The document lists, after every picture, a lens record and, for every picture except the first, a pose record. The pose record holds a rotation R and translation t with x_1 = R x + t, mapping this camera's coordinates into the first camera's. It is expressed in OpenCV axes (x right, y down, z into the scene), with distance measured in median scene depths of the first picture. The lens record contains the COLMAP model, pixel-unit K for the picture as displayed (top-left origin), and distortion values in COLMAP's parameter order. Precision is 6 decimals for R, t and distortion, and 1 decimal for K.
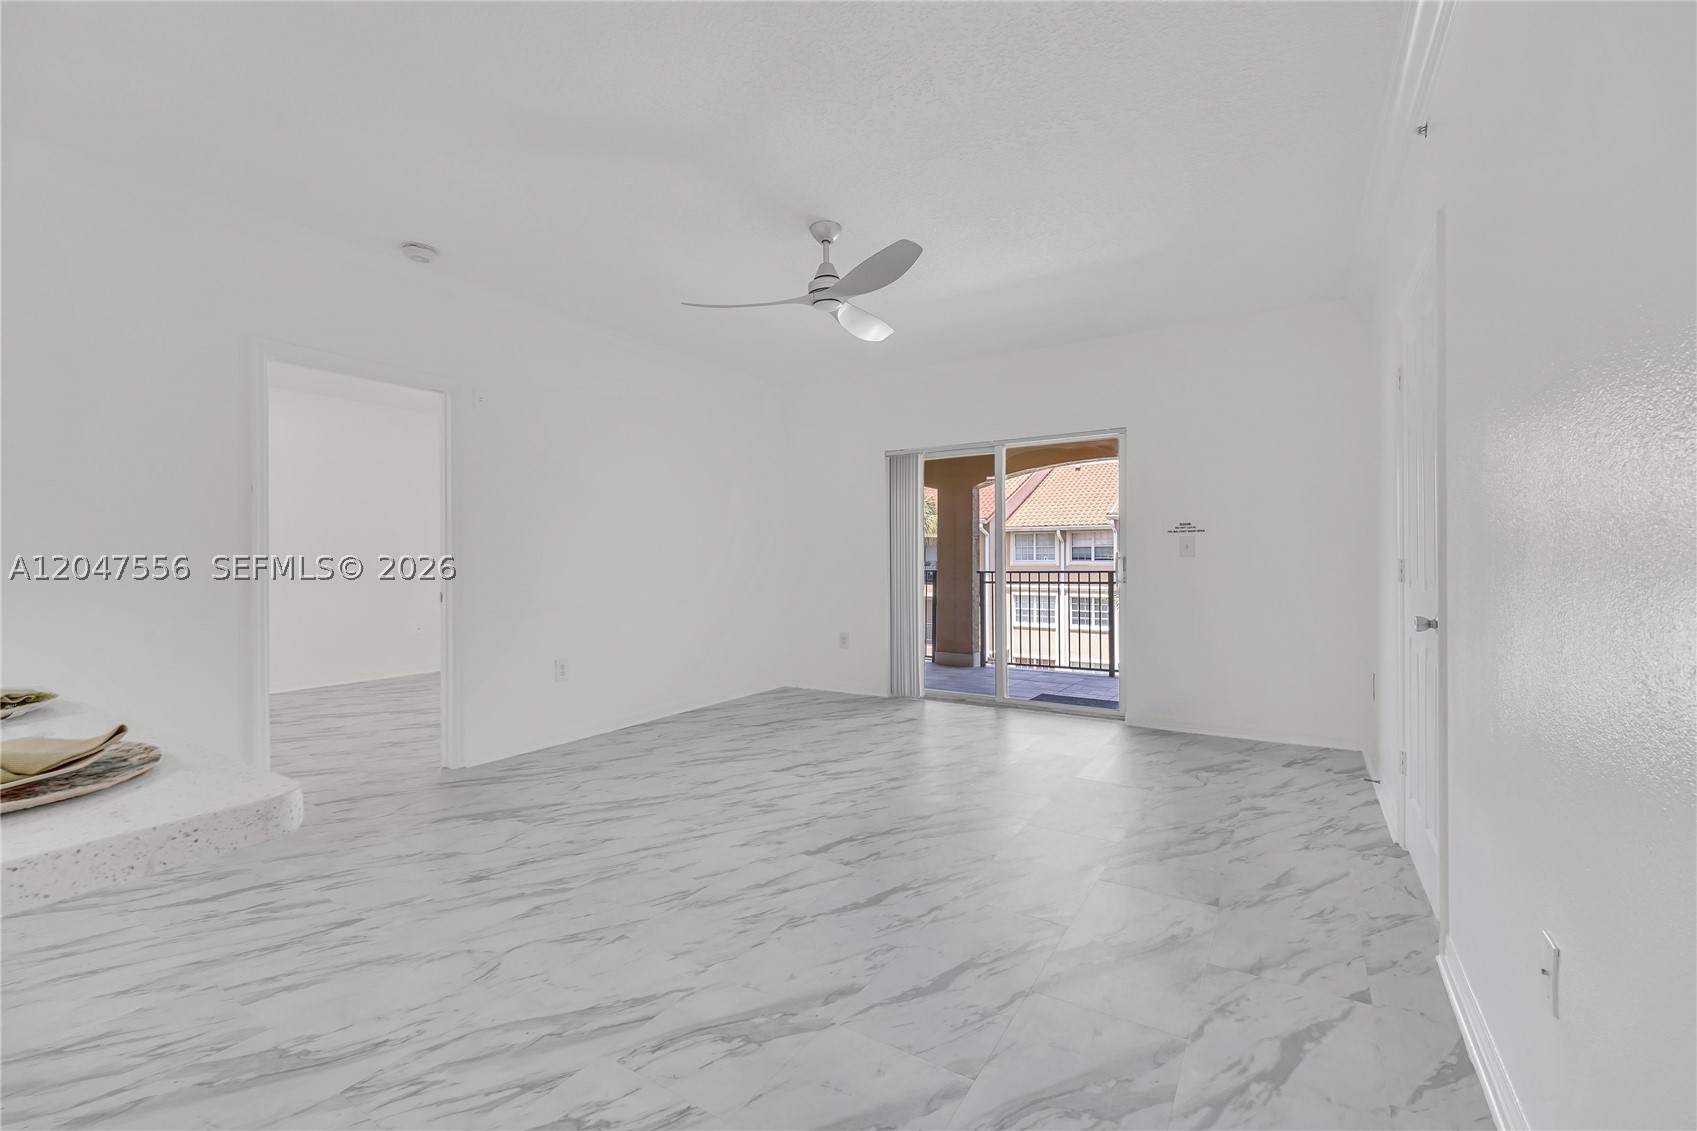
lens RADIAL K [[704.1, 0, 848.6], [0, 704.1, 556.8], [0, 0, 1]] dist [-0.000927, 0.000319]
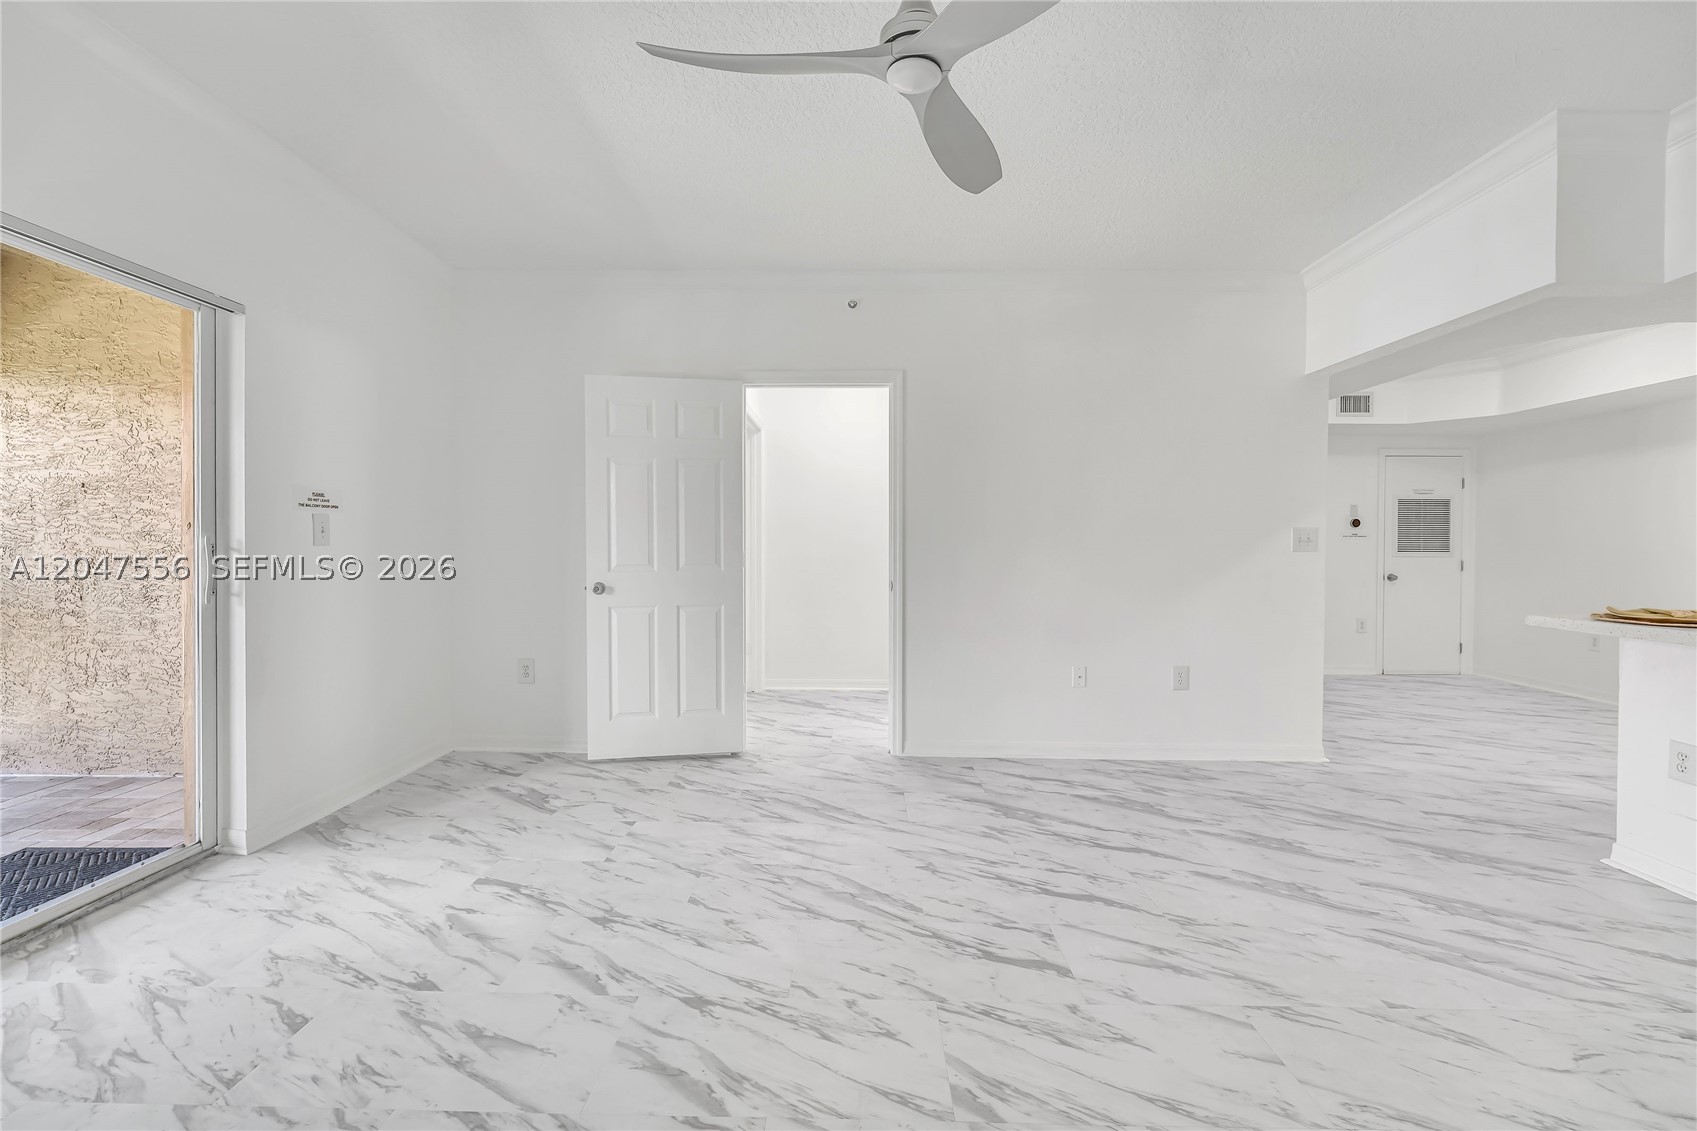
lens RADIAL K [[704.1, 0, 848.6], [0, 704.1, 556.8], [0, 0, 1]] dist [-0.000927, 0.000319]
pose [[-0.512575, -0.016386, 0.858486, -0.610787], [-0.006554, 0.999863, 0.015172, -0.006815], [-0.858617, 0.002150, -0.512613, 1.727654]]
